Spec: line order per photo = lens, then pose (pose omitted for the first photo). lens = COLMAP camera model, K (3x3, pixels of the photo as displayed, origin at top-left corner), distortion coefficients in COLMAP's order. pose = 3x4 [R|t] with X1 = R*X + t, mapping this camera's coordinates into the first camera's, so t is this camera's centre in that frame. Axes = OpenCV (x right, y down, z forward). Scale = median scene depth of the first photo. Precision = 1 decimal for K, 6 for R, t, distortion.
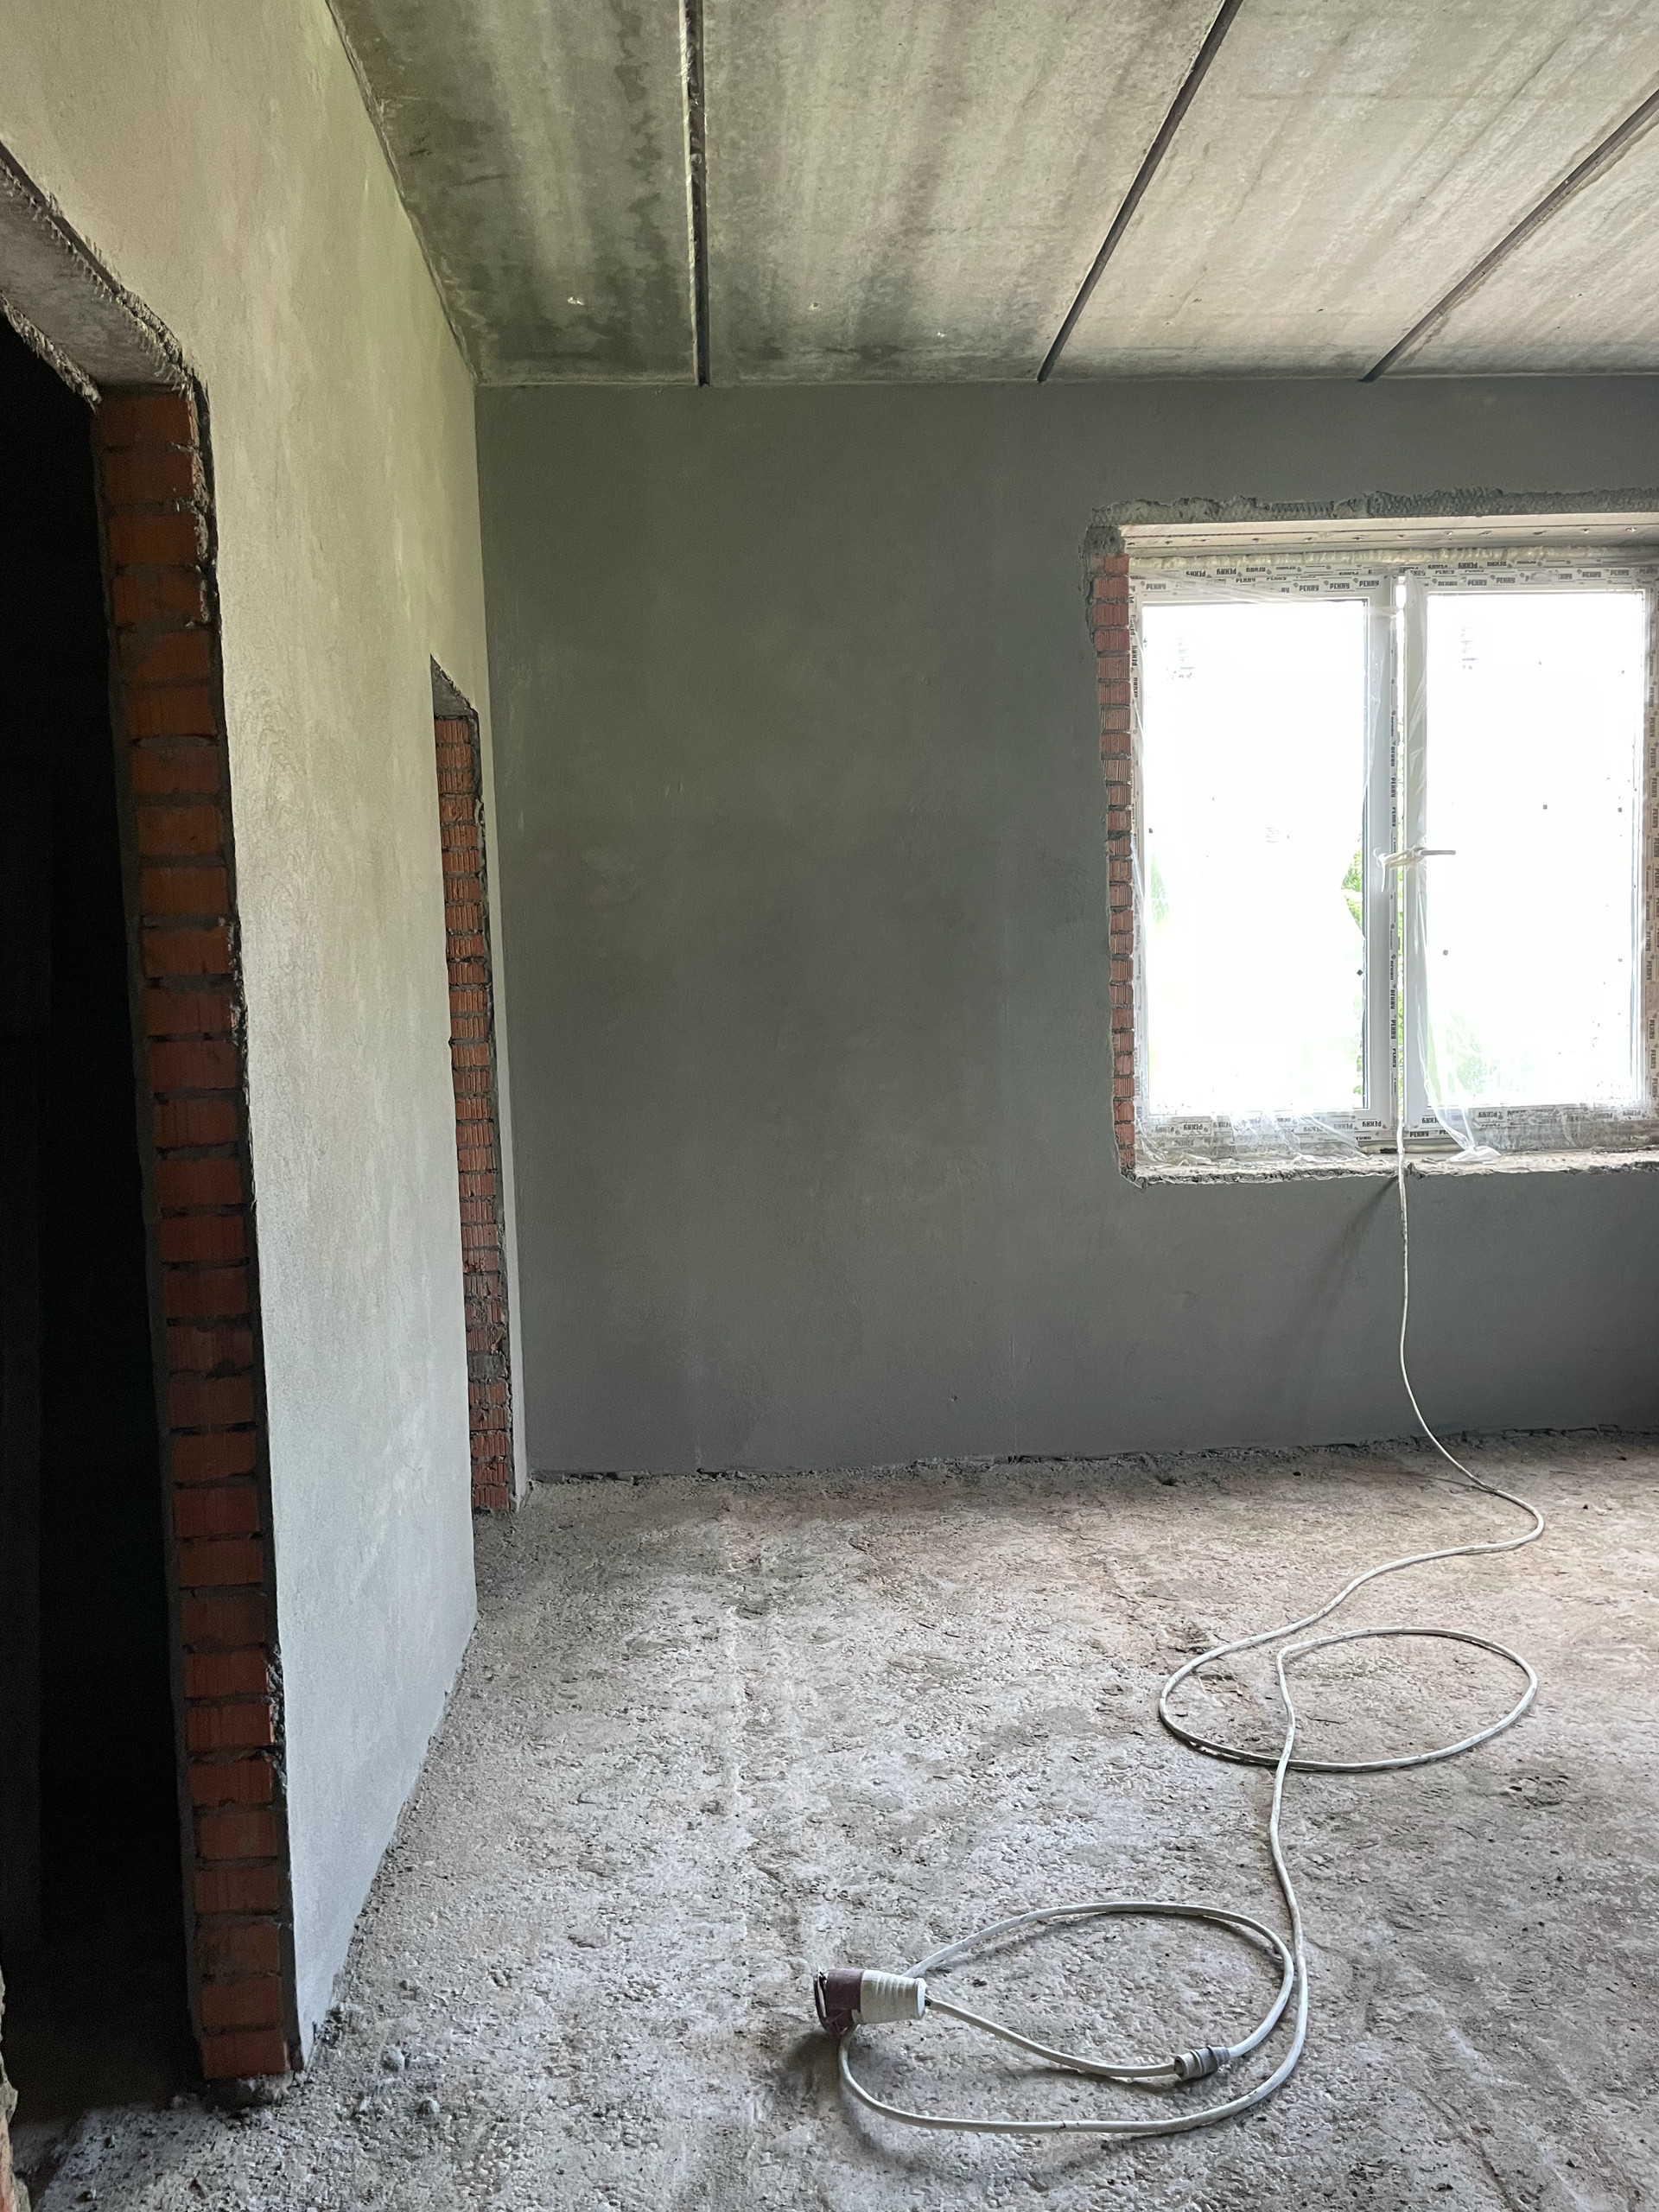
lens RADIAL K [[1684.3, 0, 817.8], [0, 1684.3, 1106.7], [0, 0, 1]] dist [0.089081, -0.111084]
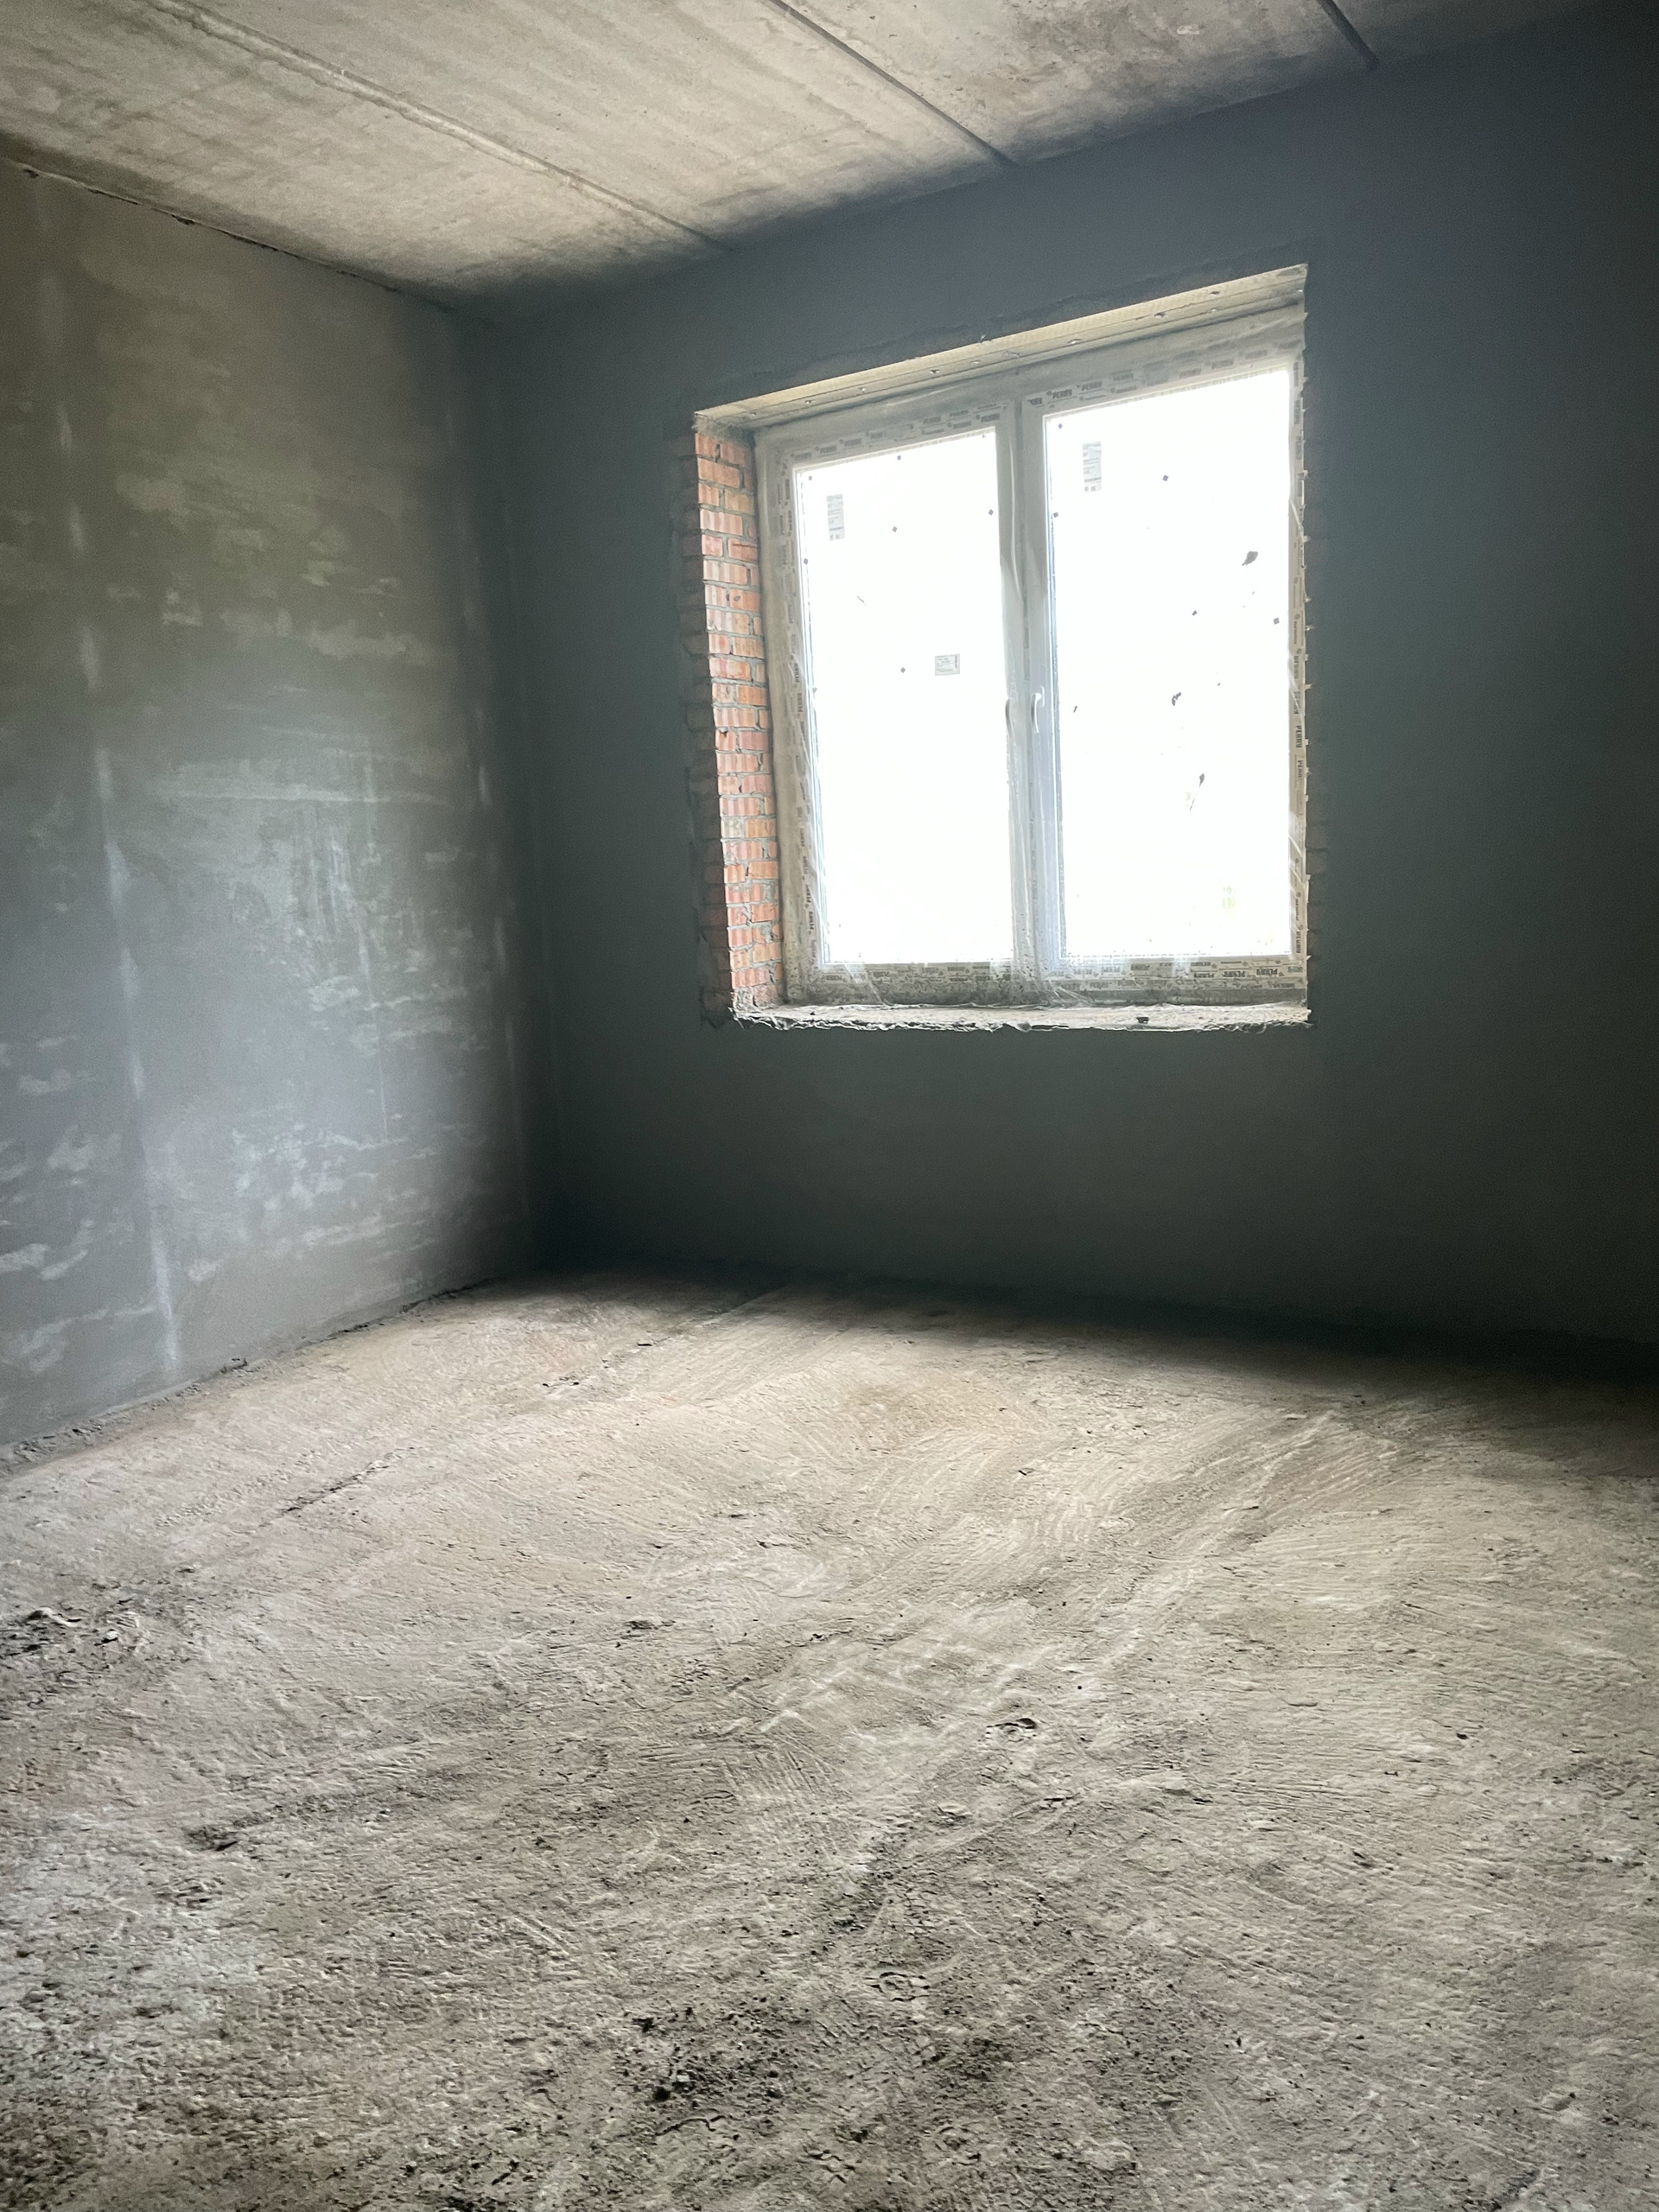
lens RADIAL K [[1684.3, 0, 831.1], [0, 1684.3, 1111.8], [0, 0, 1]] dist [0.089081, -0.111084]
pose [[0.807289, 0.076034, -0.585238, 1.052486], [-0.006517, 0.992754, 0.119989, -0.034820], [0.590120, -0.093052, 0.801935, 0.159678]]
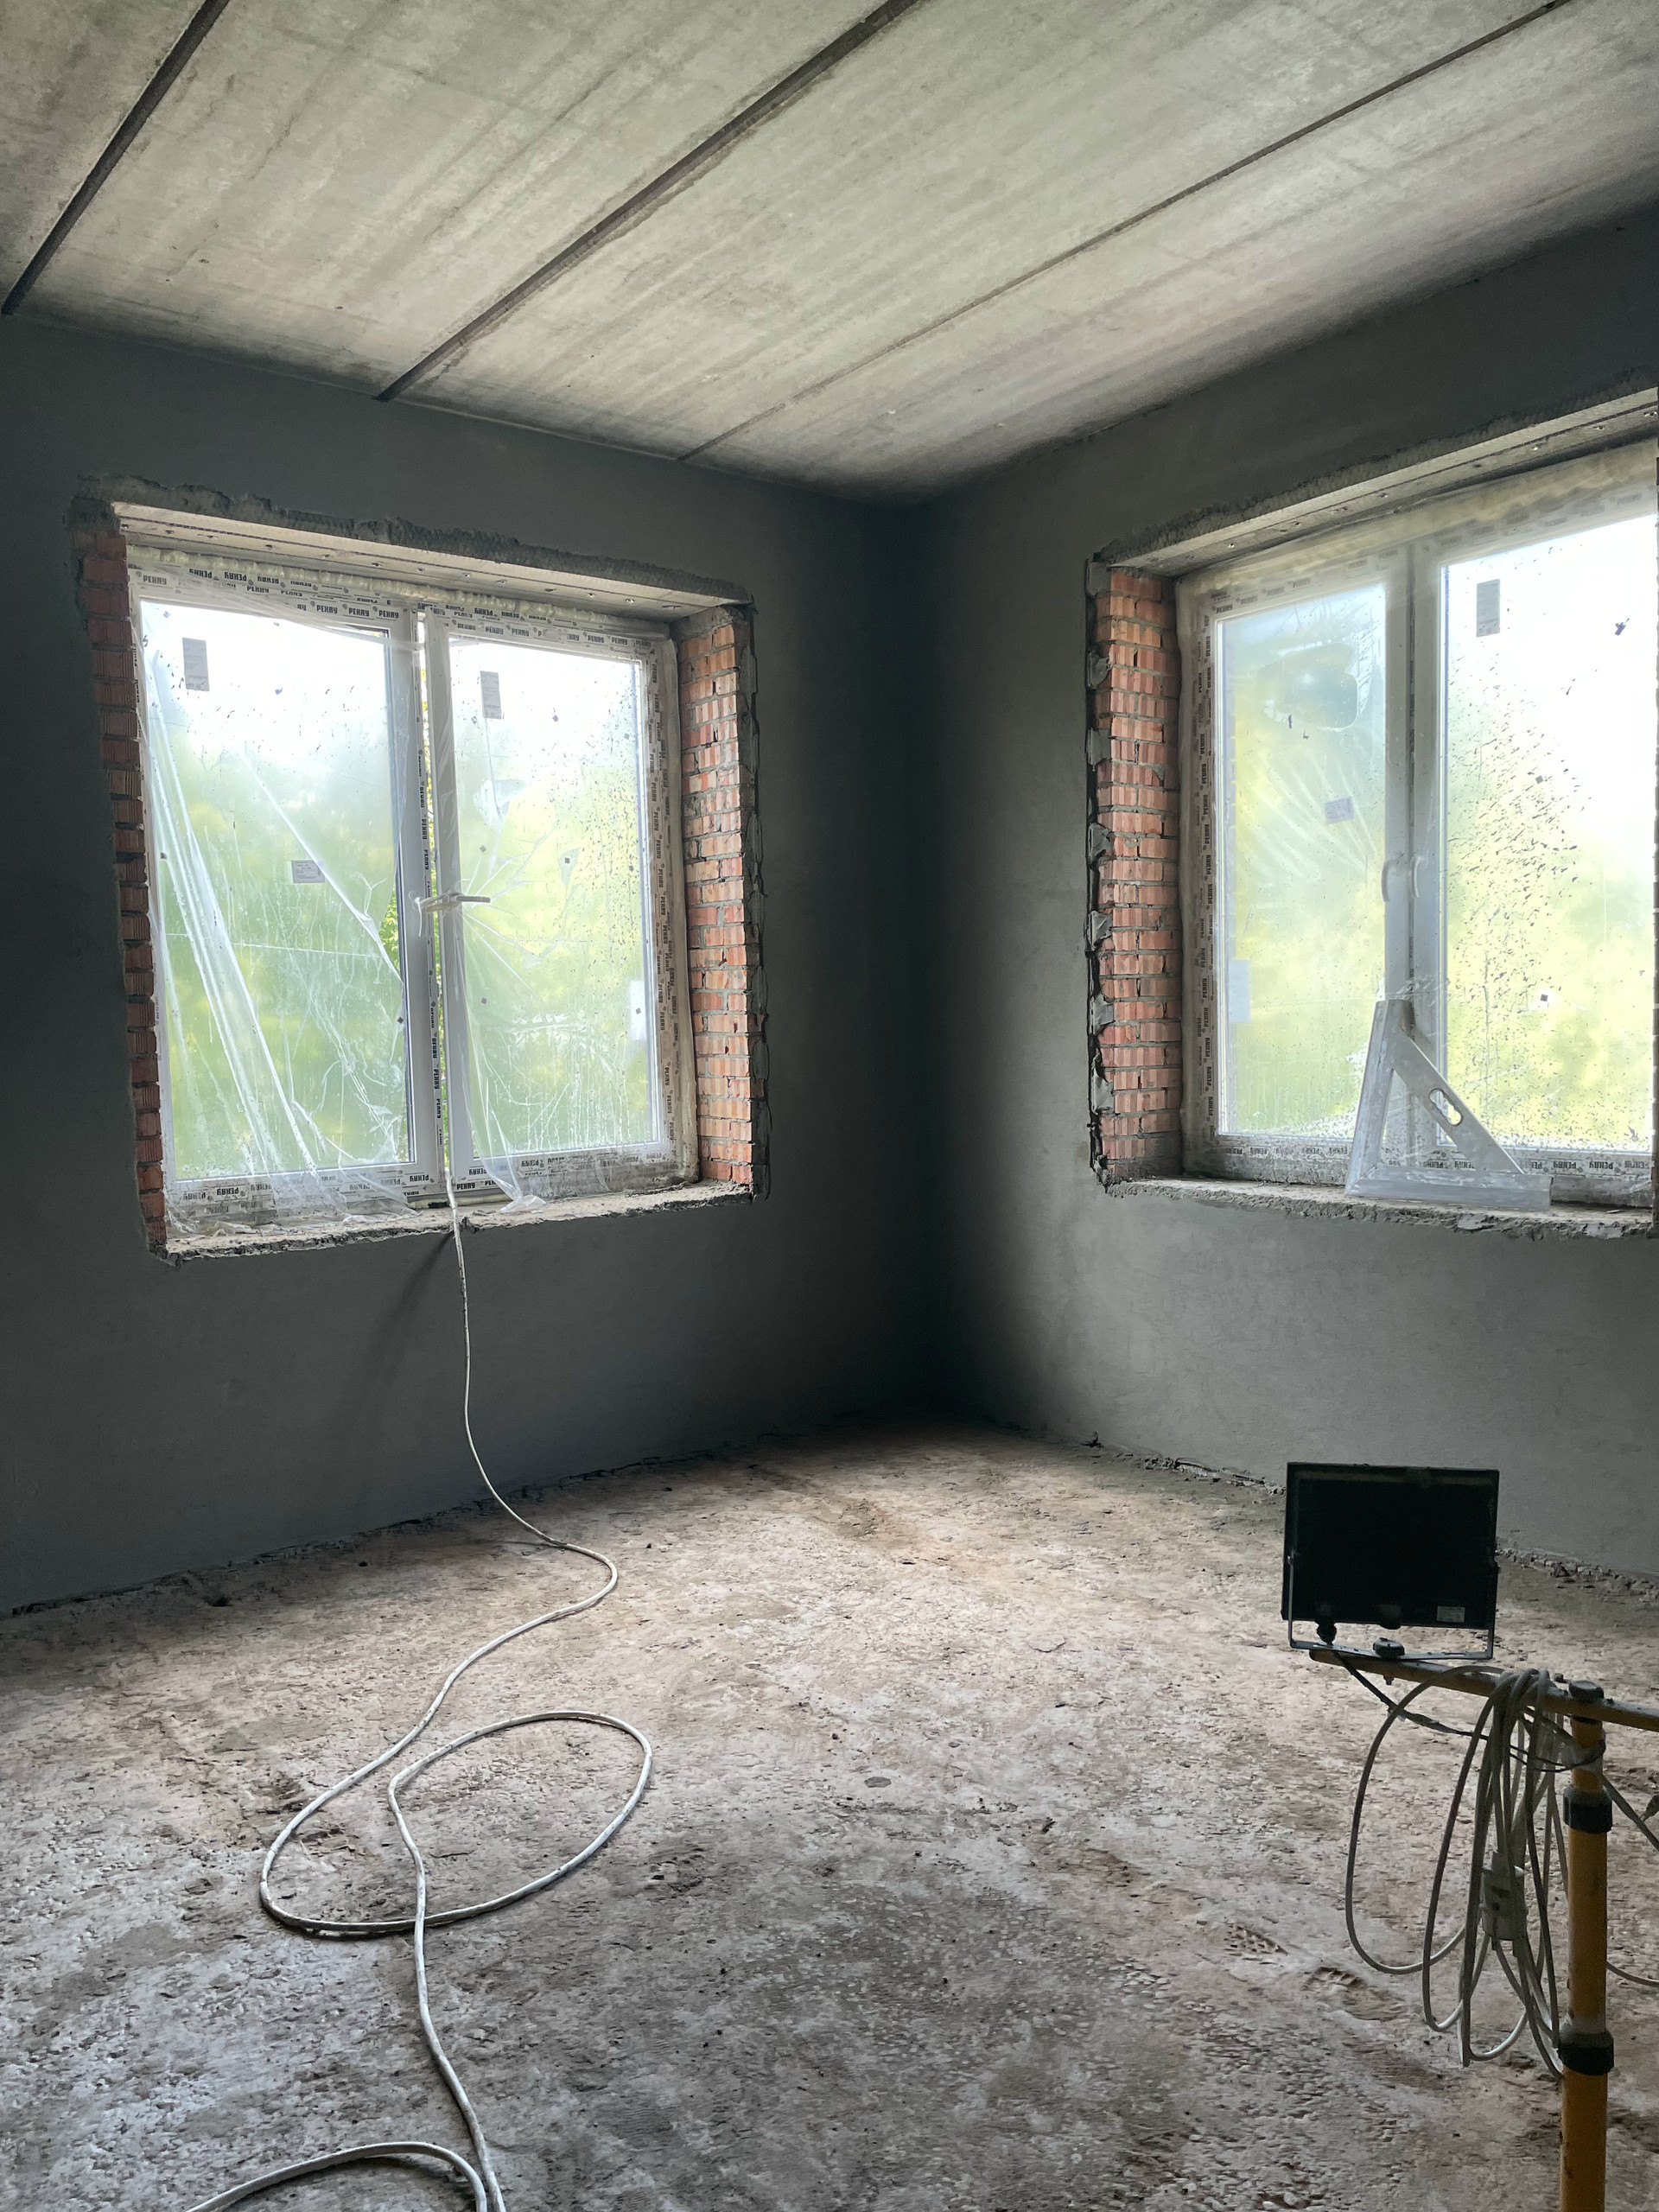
lens RADIAL K [[1684.3, 0, 827.8], [0, 1684.3, 1117.2], [0, 0, 1]] dist [0.089081, -0.111084]
pose [[0.825838, -0.027249, 0.563248, -0.024830], [0.039867, 0.999154, -0.010116, -0.006682], [-0.562496, 0.030809, 0.826226, 0.103366]]
